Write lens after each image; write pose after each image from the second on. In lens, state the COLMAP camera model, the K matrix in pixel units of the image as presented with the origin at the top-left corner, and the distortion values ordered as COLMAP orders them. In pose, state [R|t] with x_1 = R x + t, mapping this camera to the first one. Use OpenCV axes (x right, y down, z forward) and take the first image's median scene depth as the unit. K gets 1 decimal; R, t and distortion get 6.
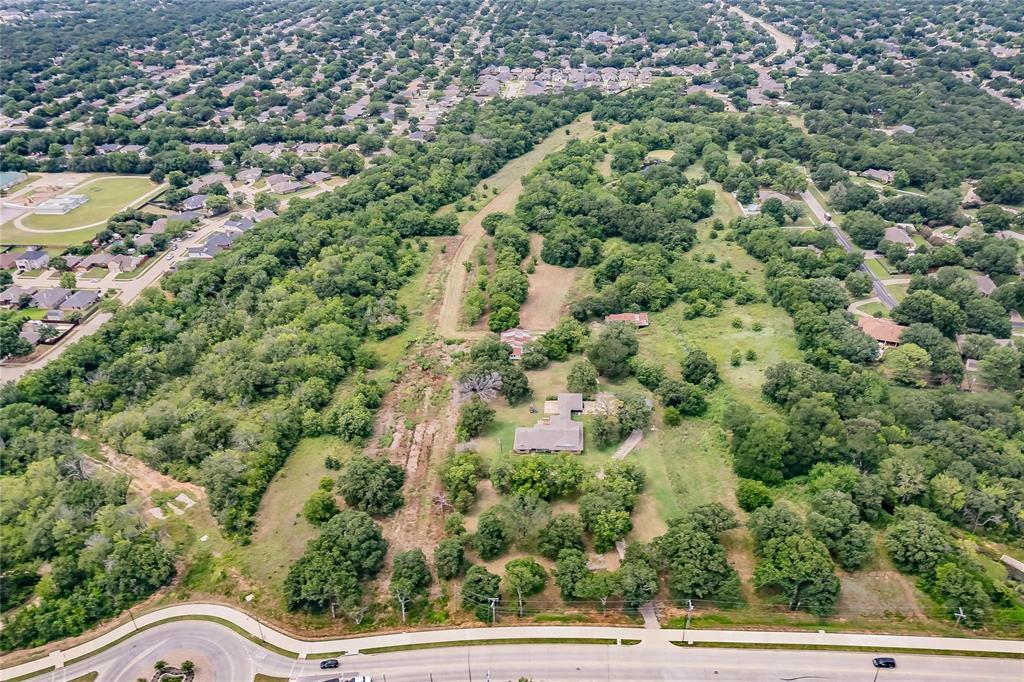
lens RADIAL K [[777.5, 0, 517.0], [0, 777.5, 341.7], [0, 0, 1]] dist [-0.076280, 0.069740]
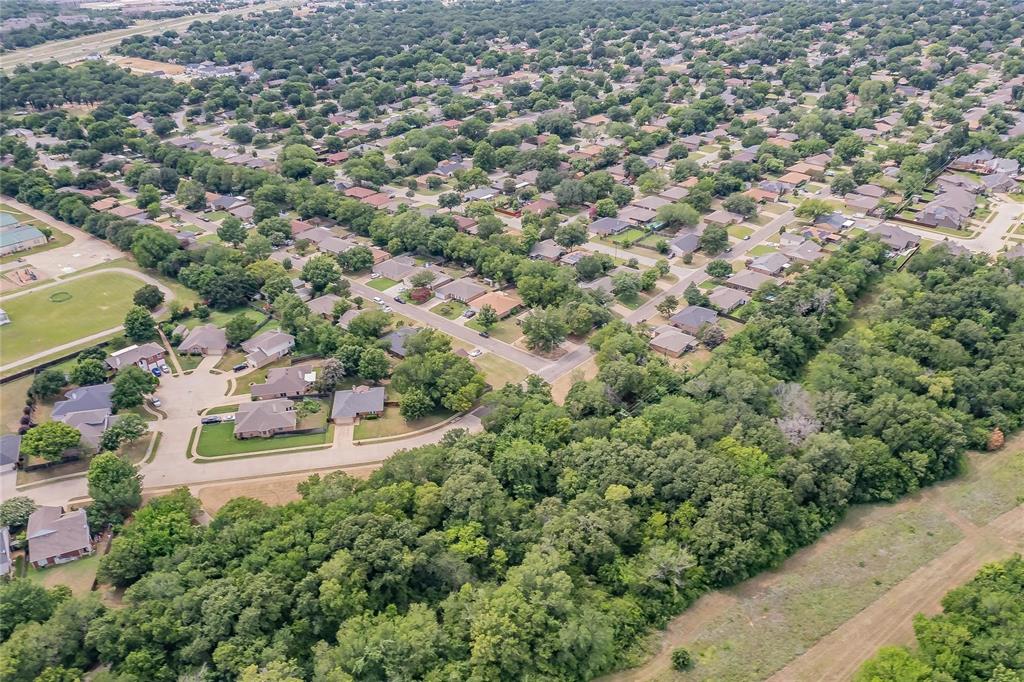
lens RADIAL K [[777.5, 0, 517.0], [0, 777.5, 341.7], [0, 0, 1]] dist [-0.076280, 0.069740]
pose [[0.807231, 0.289365, -0.514438, 0.012931], [-0.290278, 0.953521, 0.080852, -0.171077], [0.513923, 0.084064, 0.853708, 0.378728]]
